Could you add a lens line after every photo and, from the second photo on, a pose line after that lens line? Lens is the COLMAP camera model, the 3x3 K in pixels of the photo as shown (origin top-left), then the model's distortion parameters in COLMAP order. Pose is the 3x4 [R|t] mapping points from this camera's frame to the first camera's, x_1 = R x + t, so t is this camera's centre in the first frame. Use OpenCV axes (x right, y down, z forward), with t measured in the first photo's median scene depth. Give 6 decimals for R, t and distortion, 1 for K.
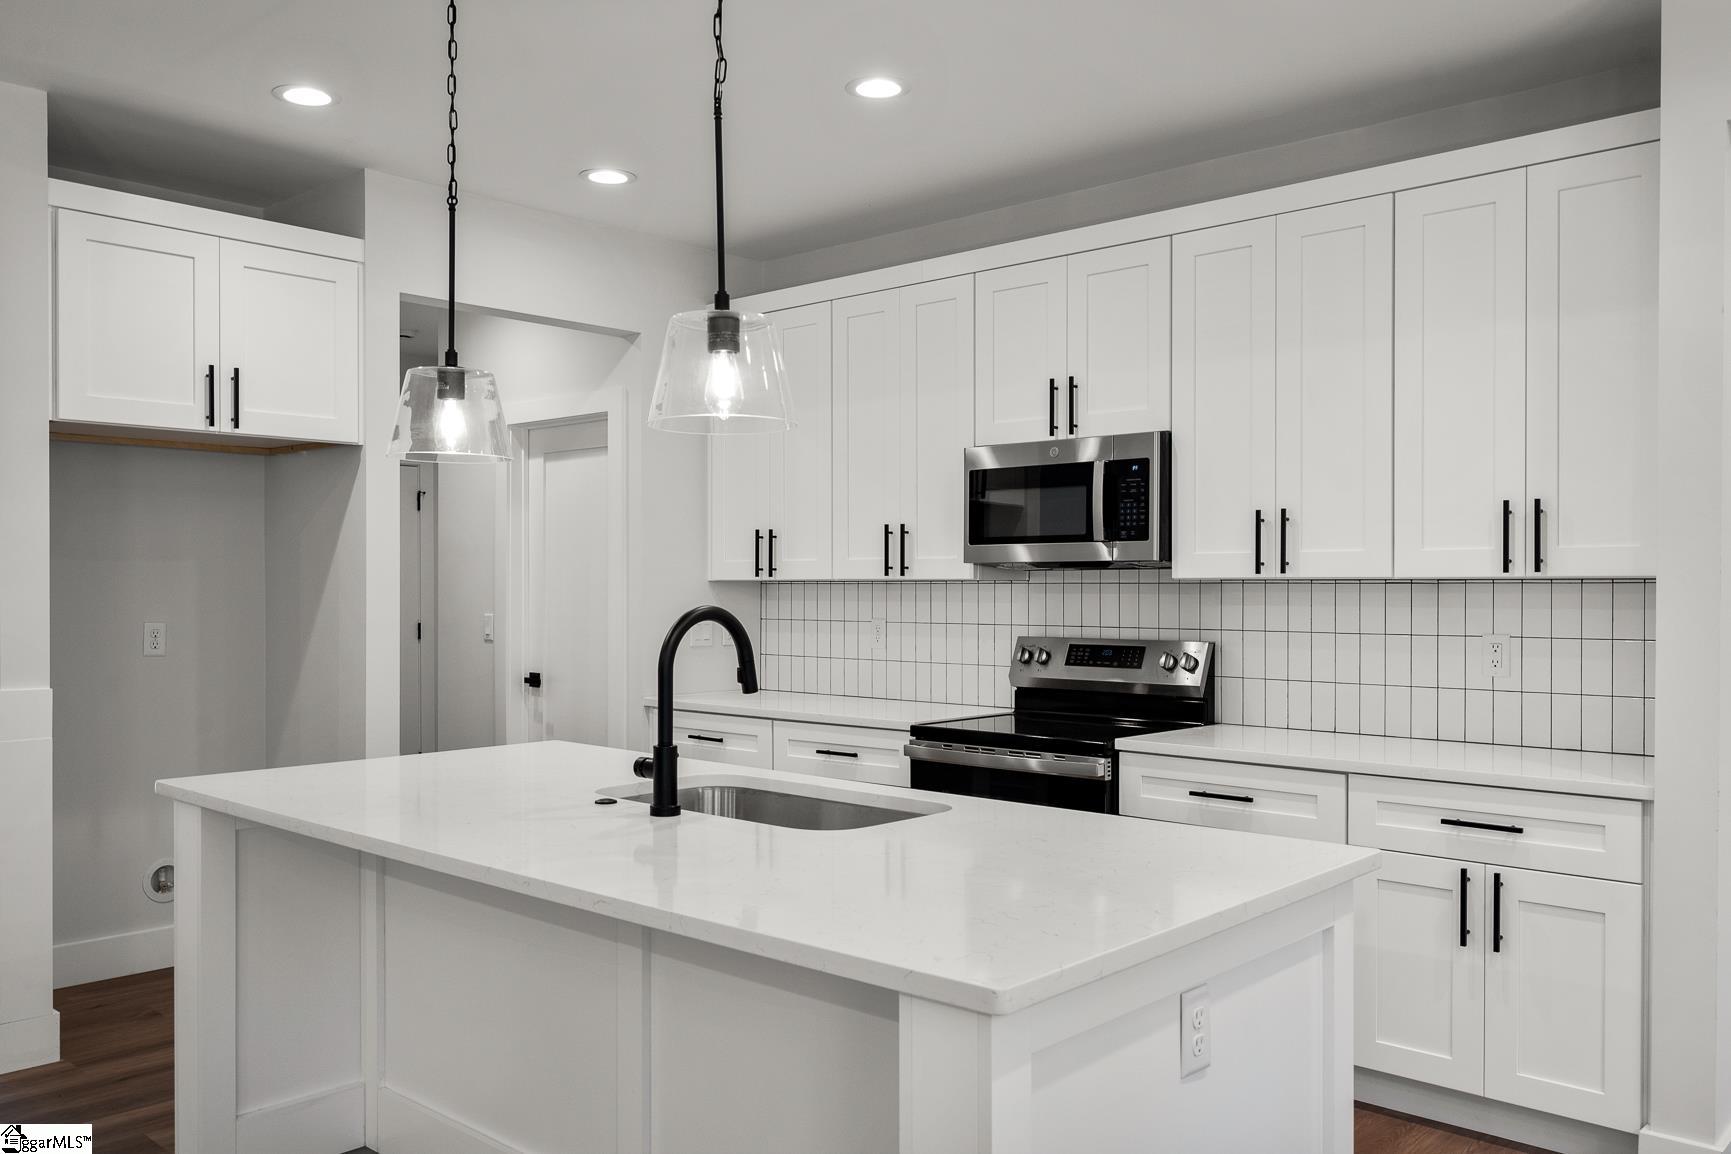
lens RADIAL K [[1343.8, 0, 877.9], [0, 1343.8, 587.4], [0, 0, 1]] dist [-0.010193, 0.000391]
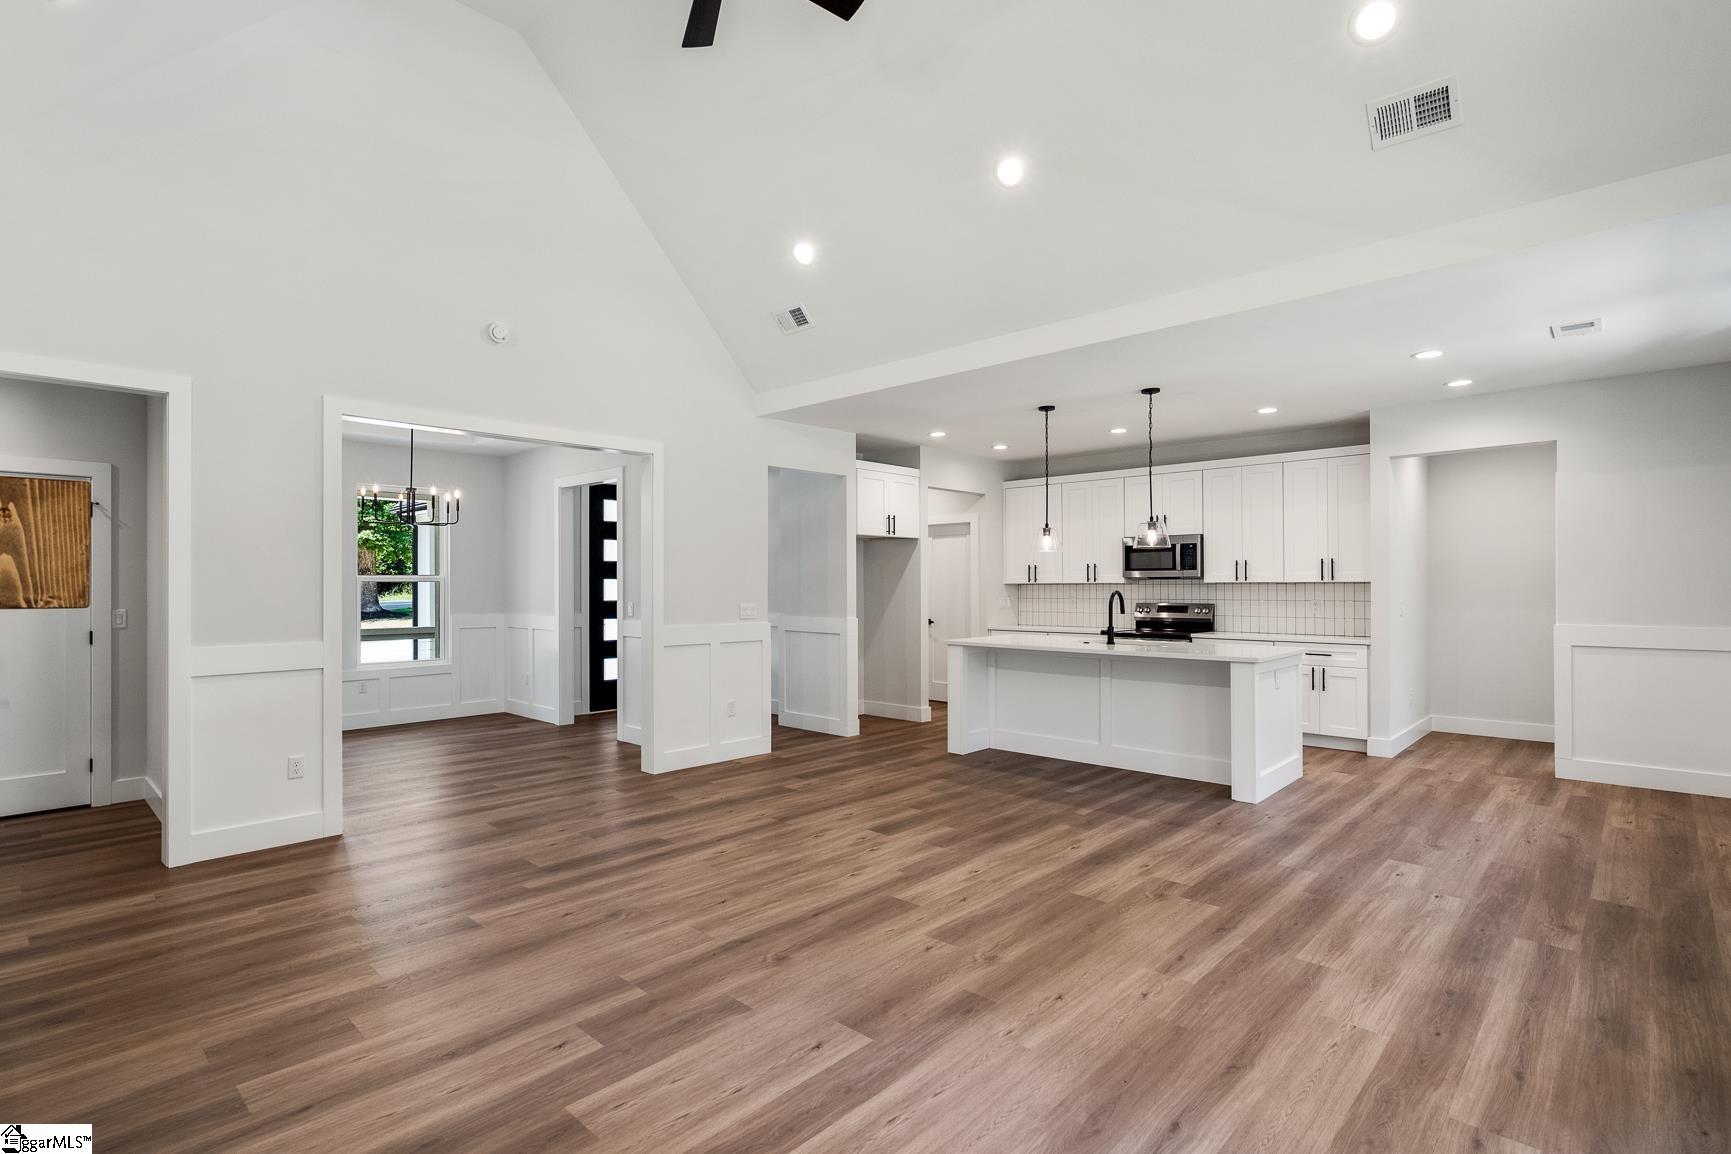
lens RADIAL K [[795.9, 0, 847.8], [0, 795.9, 577.6], [0, 0, 1]] dist [-0.000823, 0.001026]
pose [[0.999400, -0.004275, -0.034357, -0.530004], [0.003888, 0.999928, -0.011320, -0.000660], [0.034403, 0.011180, 0.999346, -0.837846]]
